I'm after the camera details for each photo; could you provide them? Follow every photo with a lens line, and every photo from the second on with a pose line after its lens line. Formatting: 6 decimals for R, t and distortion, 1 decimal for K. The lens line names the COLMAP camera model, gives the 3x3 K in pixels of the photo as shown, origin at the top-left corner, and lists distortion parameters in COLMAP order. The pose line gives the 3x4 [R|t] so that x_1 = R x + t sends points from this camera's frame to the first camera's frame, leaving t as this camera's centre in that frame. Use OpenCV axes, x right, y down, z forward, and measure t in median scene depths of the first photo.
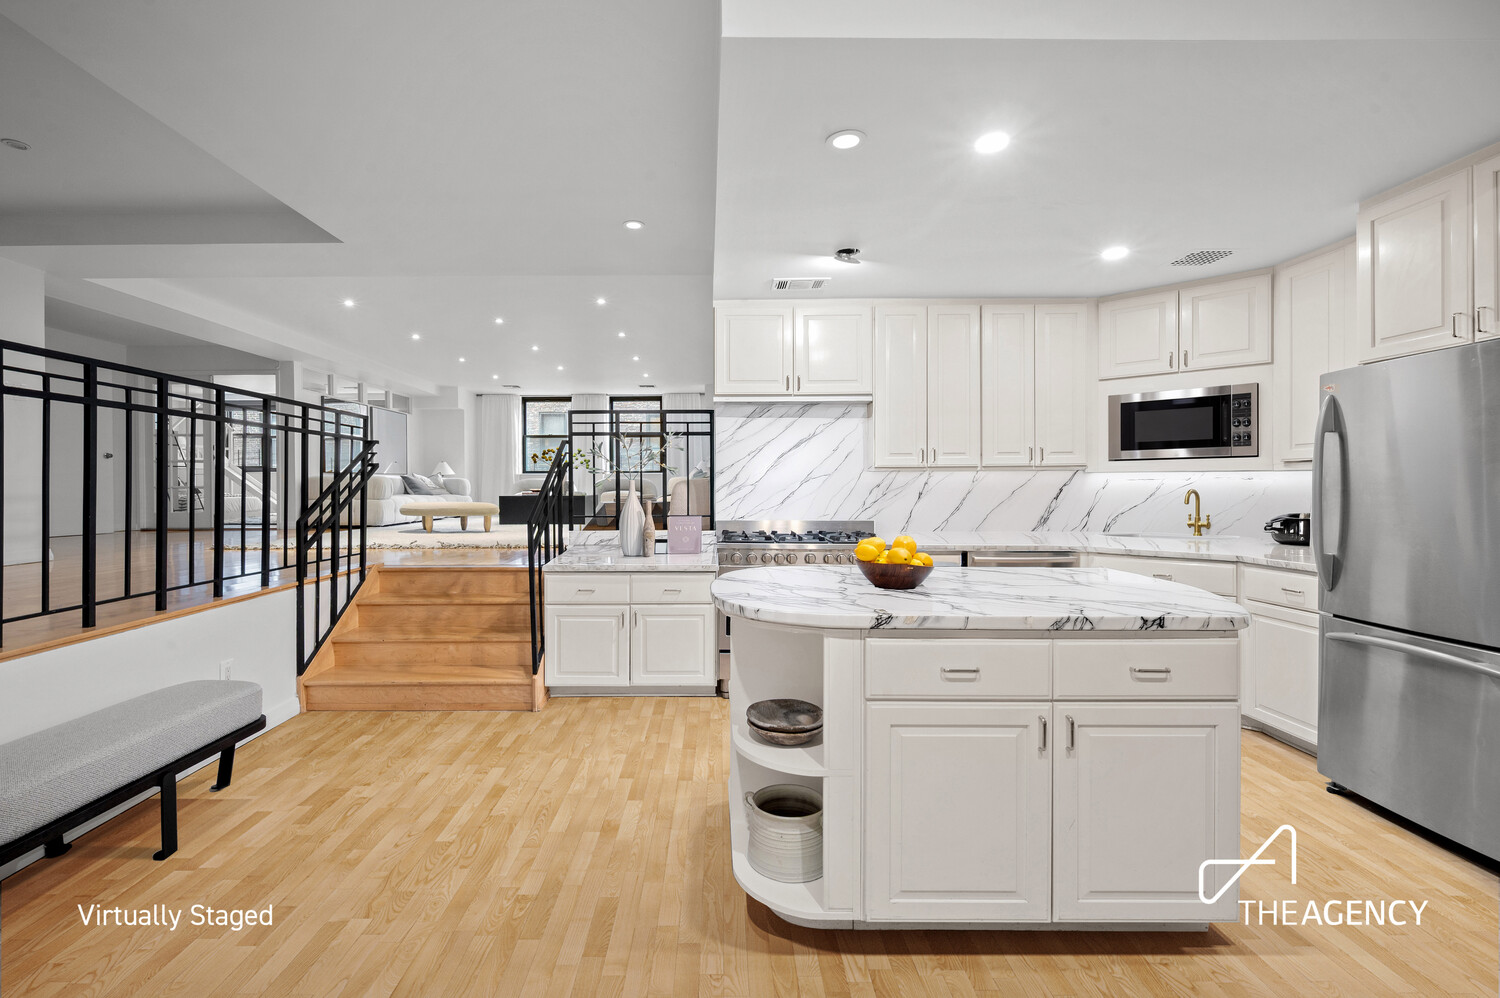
lens RADIAL K [[557.7, 0, 745.3], [0, 557.7, 487.8], [0, 0, 1]] dist [-0.002559, -0.000057]
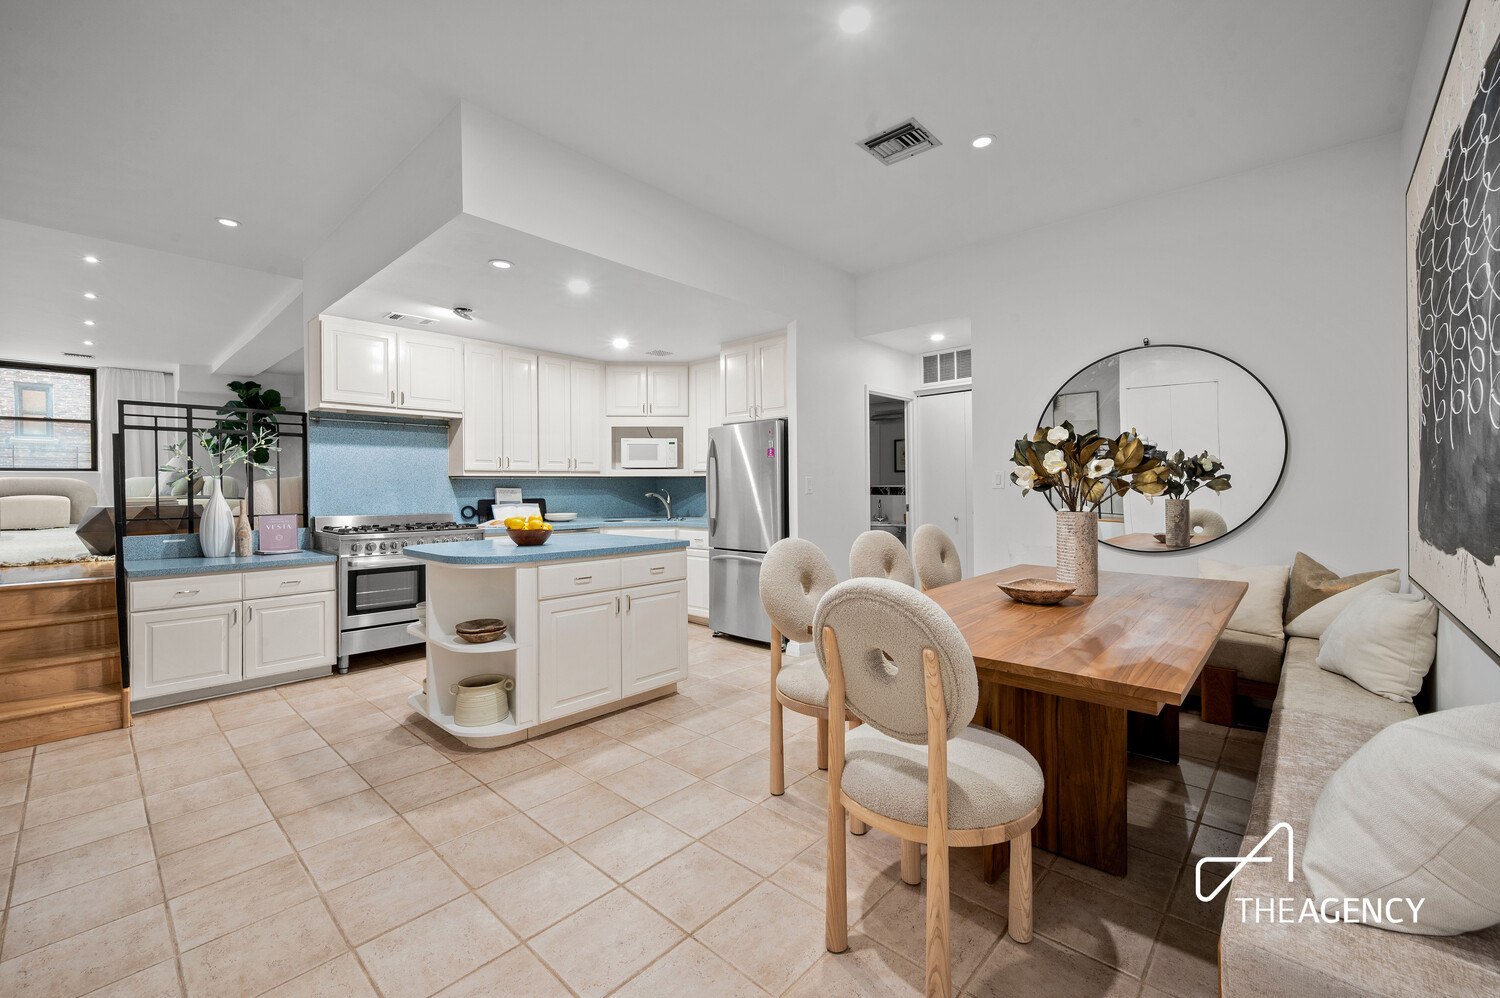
lens RADIAL K [[557.7, 0, 745.3], [0, 557.7, 487.8], [0, 0, 1]] dist [-0.002559, -0.000057]
pose [[0.638962, -0.005842, 0.769216, -0.403354], [0.011222, 0.999936, -0.001727, 0.014578], [-0.769156, 0.009735, 0.638987, -0.362408]]
